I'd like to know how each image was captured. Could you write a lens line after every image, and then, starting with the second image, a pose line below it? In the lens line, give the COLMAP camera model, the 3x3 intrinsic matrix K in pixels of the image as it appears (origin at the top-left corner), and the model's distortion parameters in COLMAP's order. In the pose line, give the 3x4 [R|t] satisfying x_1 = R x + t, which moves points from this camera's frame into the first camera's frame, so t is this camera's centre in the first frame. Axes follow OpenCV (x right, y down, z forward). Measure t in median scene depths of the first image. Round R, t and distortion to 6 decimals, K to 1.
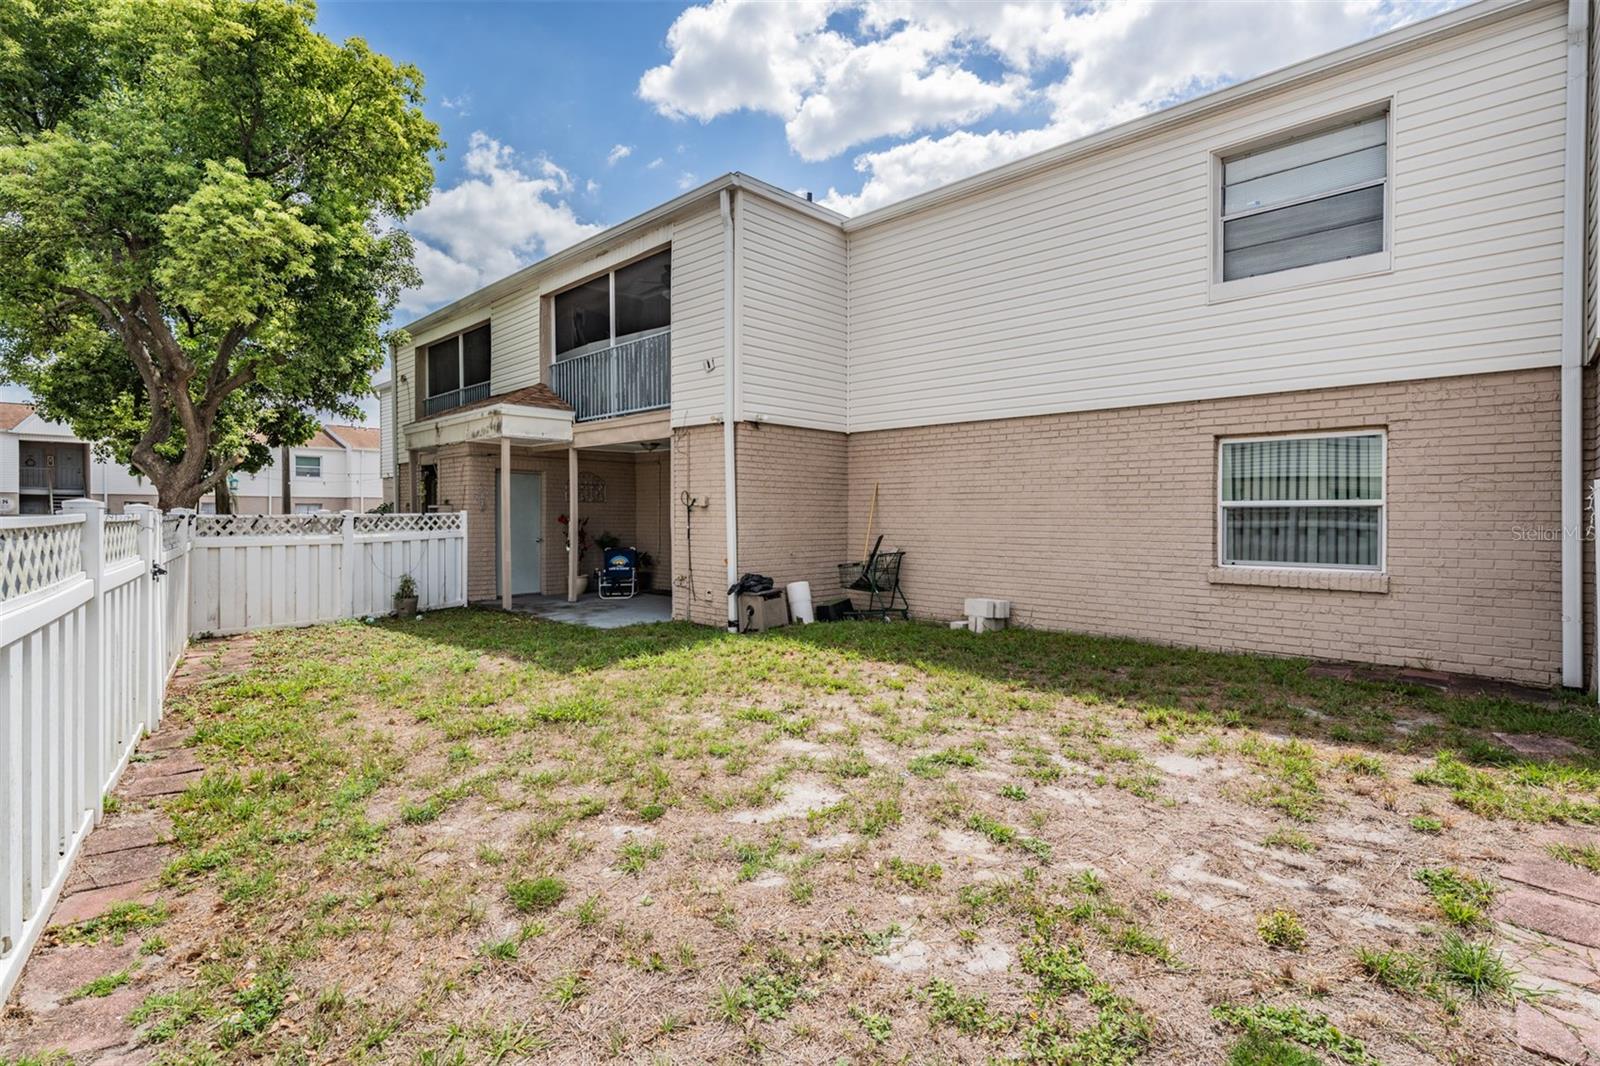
lens RADIAL K [[749.9, 0, 796.3], [0, 749.9, 530.3], [0, 0, 1]] dist [0.003340, 0.000508]
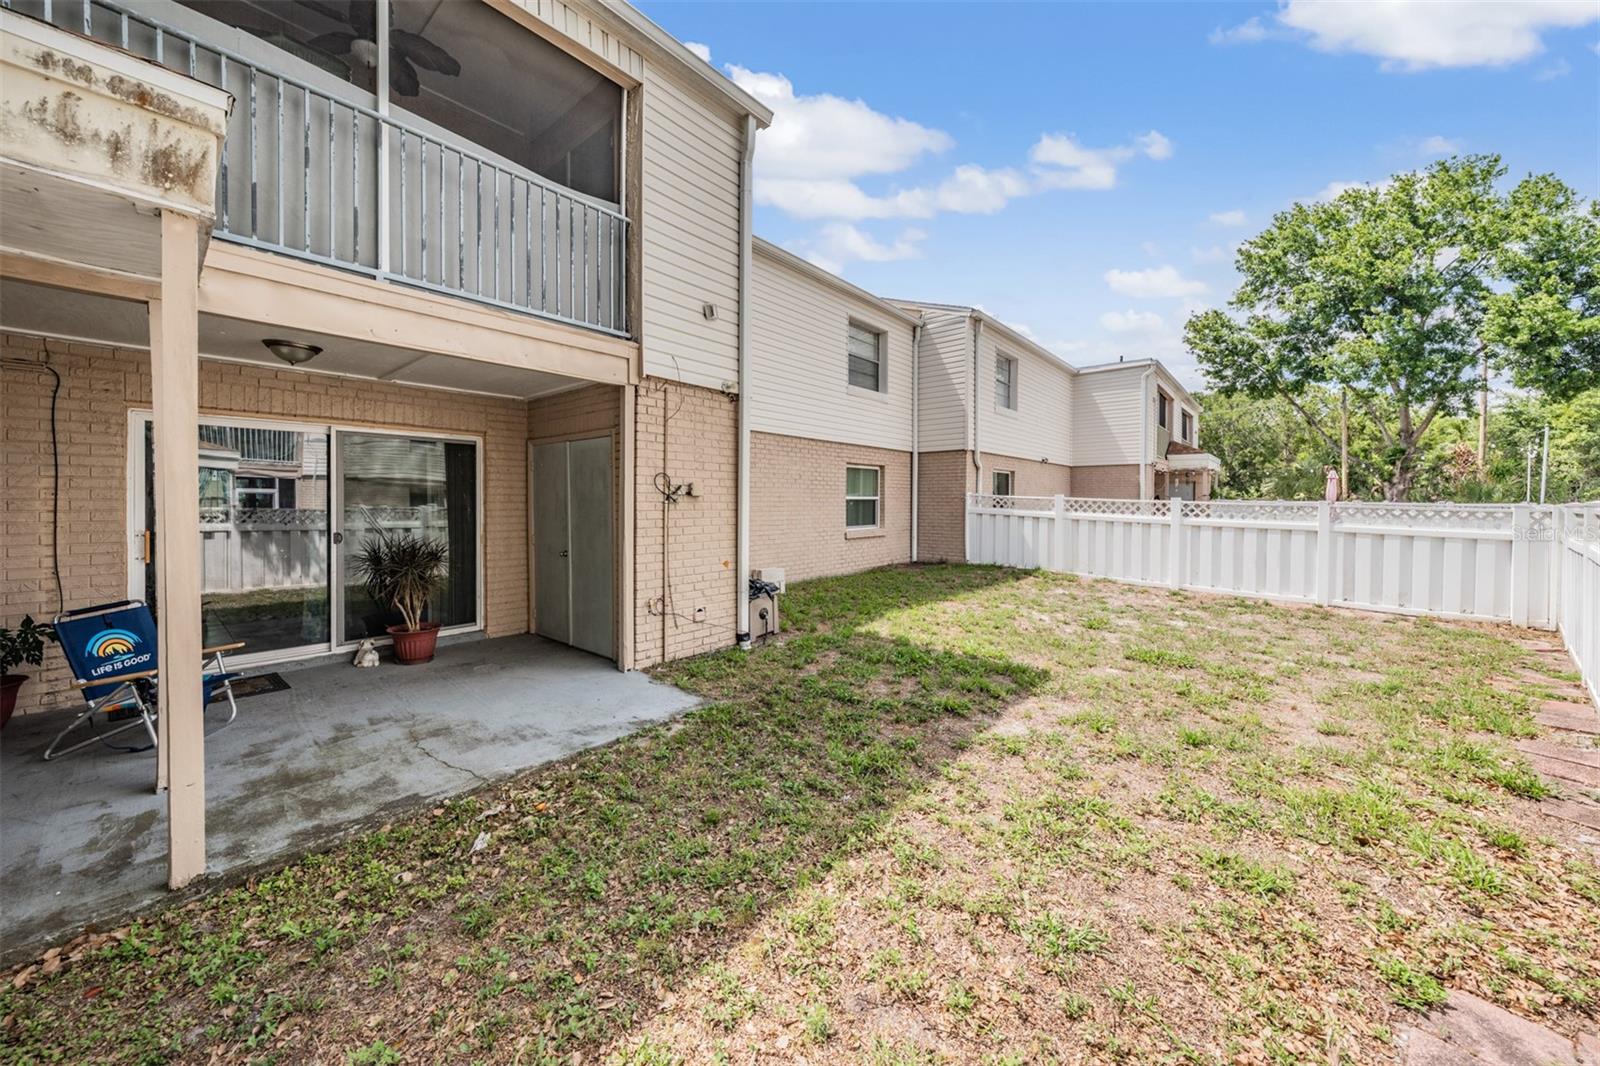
lens RADIAL K [[573.4, 0, 798.7], [0, 573.4, 505.6], [0, 0, 1]] dist [-0.000095, -0.000007]
pose [[-0.055621, -0.012113, 0.998378, -0.687310], [0.012020, 0.999846, 0.012801, -0.028139], [-0.998380, 0.012712, -0.055466, 0.917358]]
